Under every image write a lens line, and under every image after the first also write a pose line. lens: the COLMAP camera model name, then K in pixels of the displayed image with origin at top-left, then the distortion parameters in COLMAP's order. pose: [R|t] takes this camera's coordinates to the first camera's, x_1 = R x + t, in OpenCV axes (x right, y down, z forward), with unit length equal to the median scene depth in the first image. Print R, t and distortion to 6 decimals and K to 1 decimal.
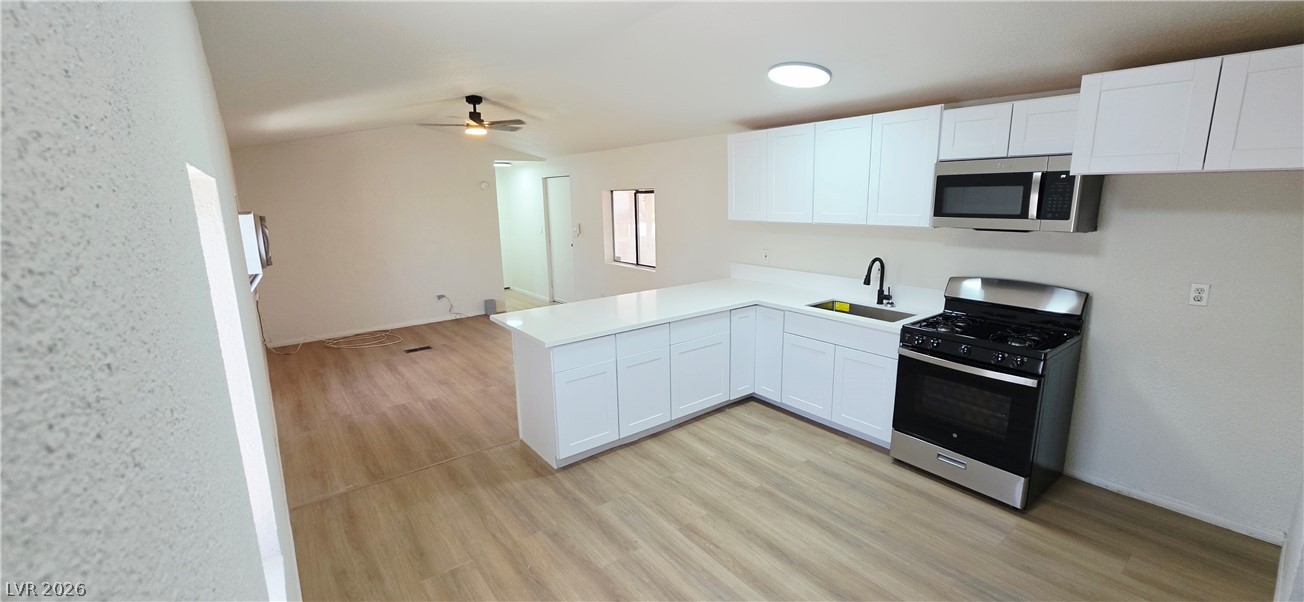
lens RADIAL K [[527.5, 0, 653.9], [0, 527.5, 293.7], [0, 0, 1]] dist [-0.002925, -0.000192]
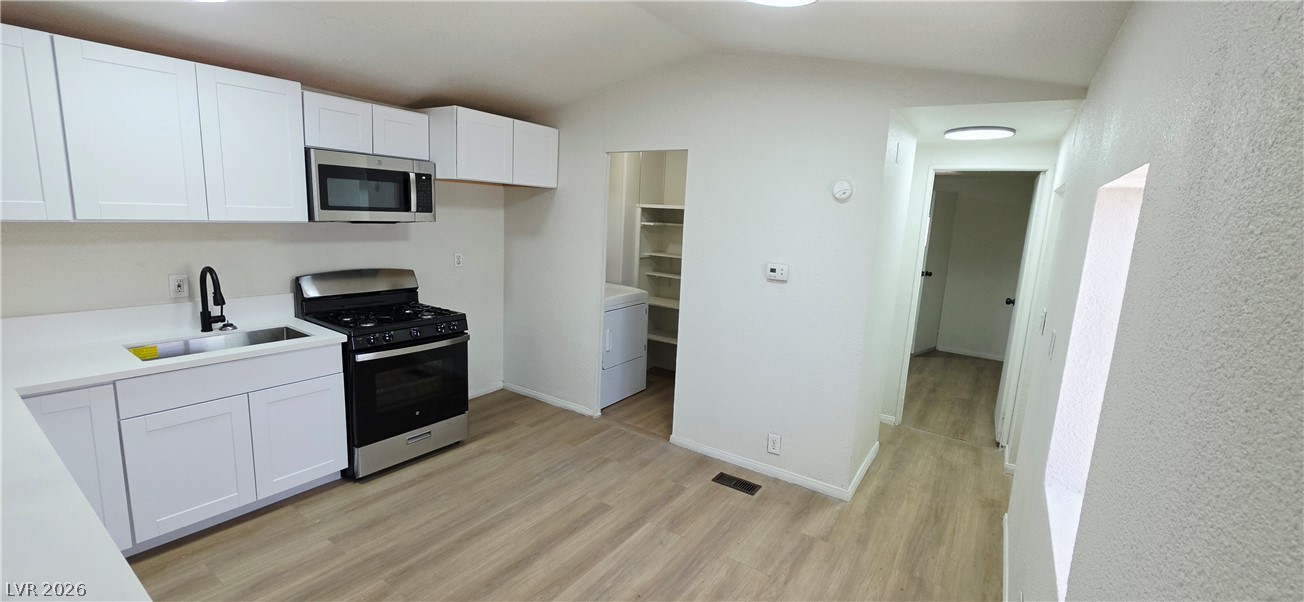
lens RADIAL K [[522.1, 0, 655.4], [0, 522.1, 300.1], [0, 0, 1]] dist [0.000519, -0.000078]
pose [[-0.317861, -0.160250, 0.934497, -0.496555], [0.133909, 0.968146, 0.211568, -0.105996], [-0.938634, 0.192387, -0.286277, 0.728758]]
